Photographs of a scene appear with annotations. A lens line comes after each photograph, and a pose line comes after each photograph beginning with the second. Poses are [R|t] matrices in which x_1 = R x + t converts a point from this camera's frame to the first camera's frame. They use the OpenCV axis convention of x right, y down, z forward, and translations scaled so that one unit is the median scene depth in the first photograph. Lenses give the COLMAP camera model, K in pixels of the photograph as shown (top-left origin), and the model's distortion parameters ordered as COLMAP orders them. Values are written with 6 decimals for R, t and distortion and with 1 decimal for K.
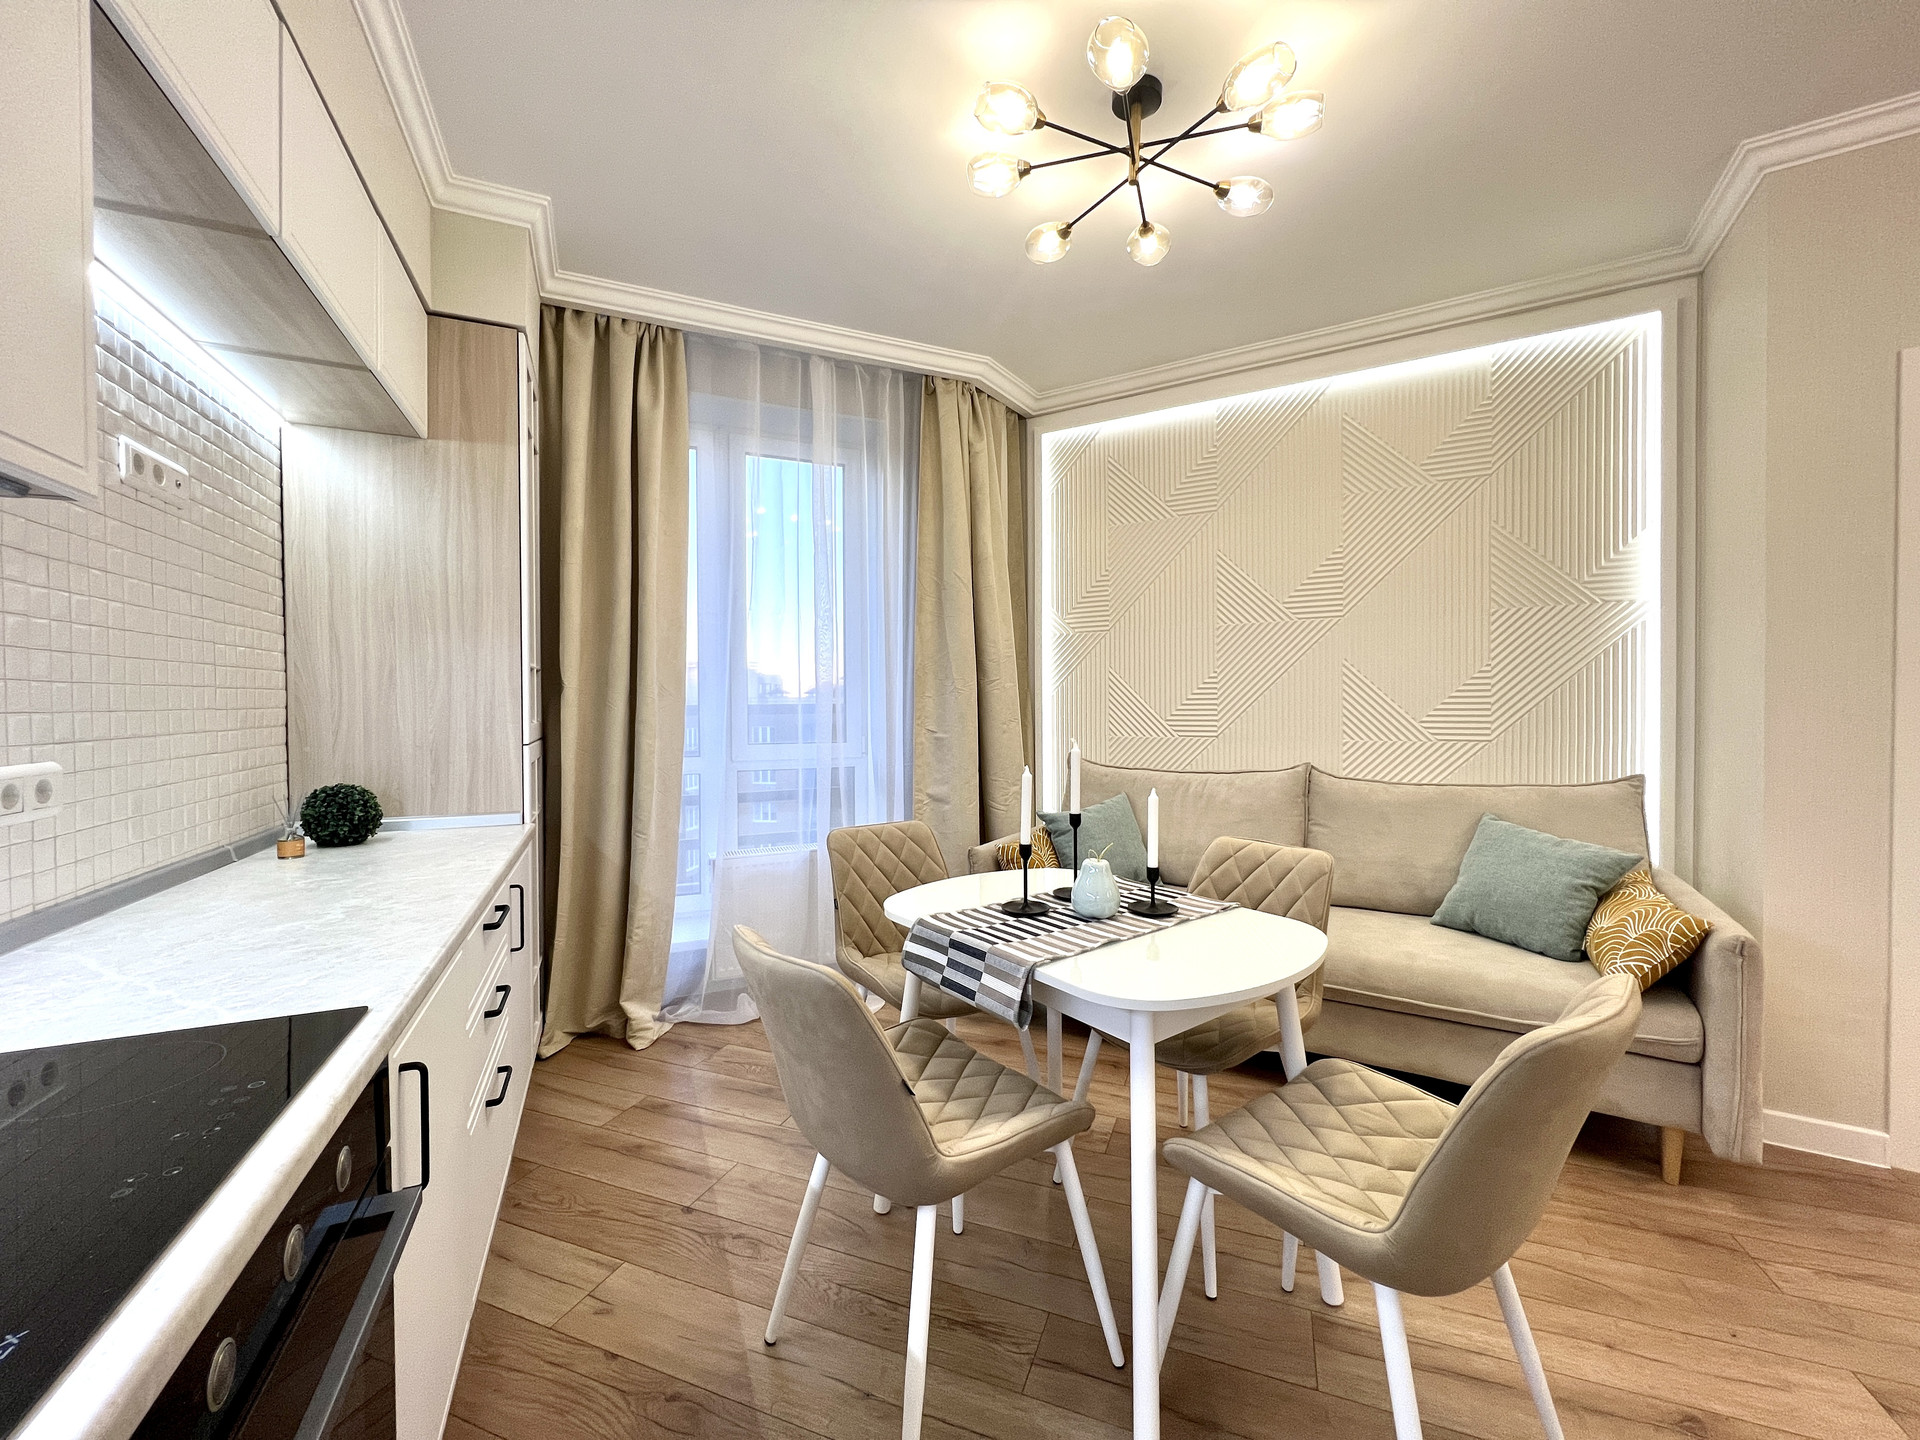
lens RADIAL K [[769.3, 0, 961.4], [0, 769.3, 704.5], [0, 0, 1]] dist [0.022580, -0.000024]
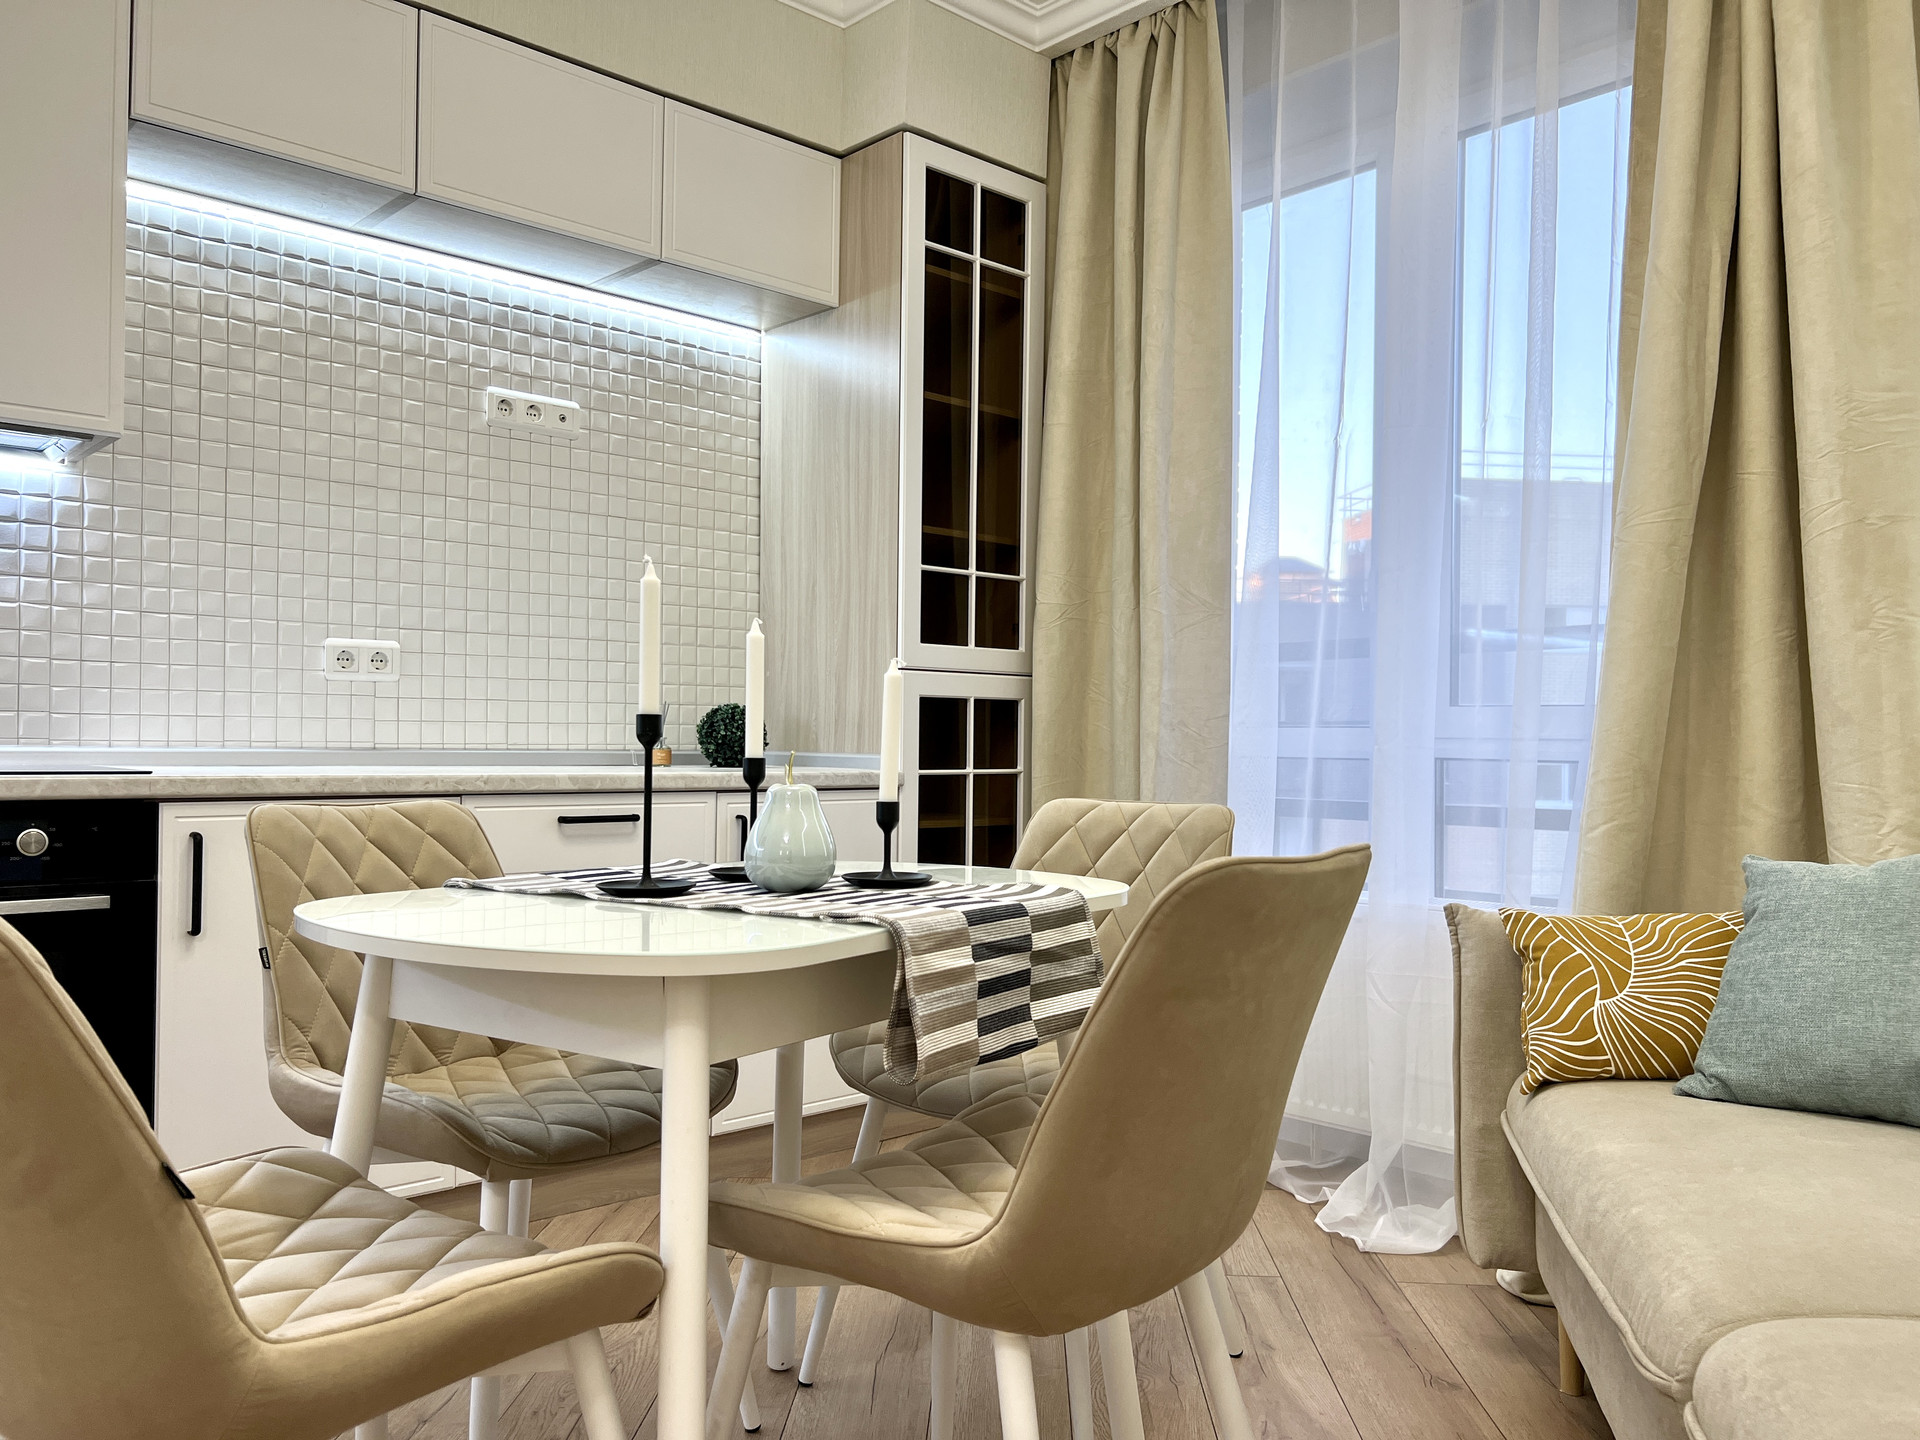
lens RADIAL K [[1454.4, 0, 953.6], [0, 1454.4, 732.2], [0, 0, 1]] dist [0.044579, -0.054431]
pose [[0.314687, 0.005172, -0.949181, 0.991979], [-0.020235, 0.999794, -0.001261, 0.138457], [0.948980, 0.019604, 0.314727, 0.732030]]
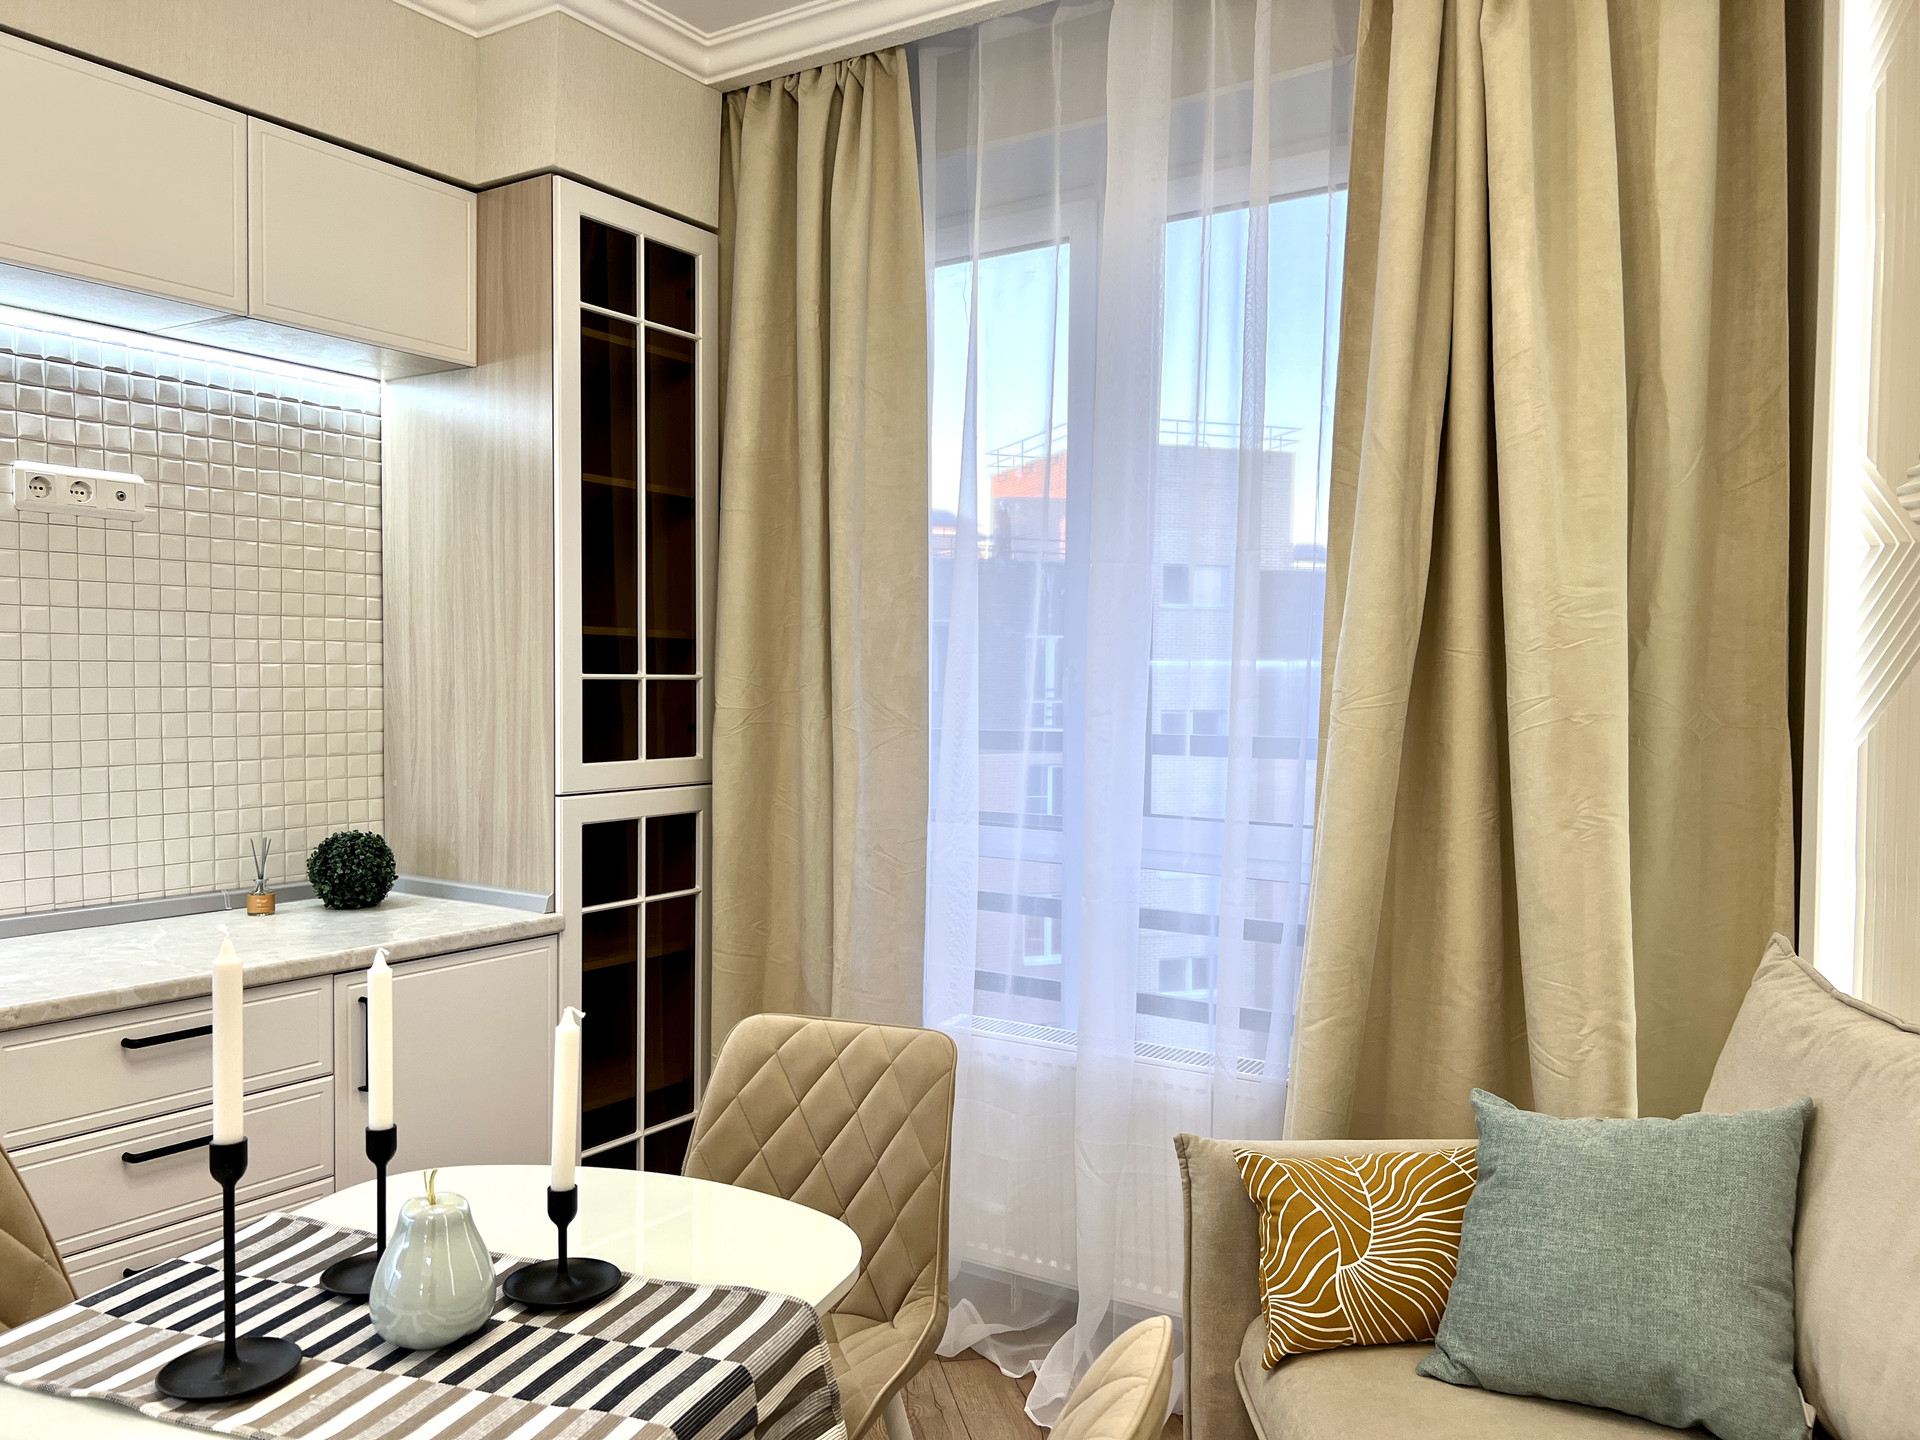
lens RADIAL K [[1453.5, 0, 961.9], [0, 1453.5, 725.5], [0, 0, 1]] dist [0.016660, -0.010068]
pose [[0.534704, 0.041035, -0.844043, 0.825836], [-0.017720, 0.999145, 0.037350, -0.075990], [0.844854, -0.005015, 0.534974, 0.761292]]
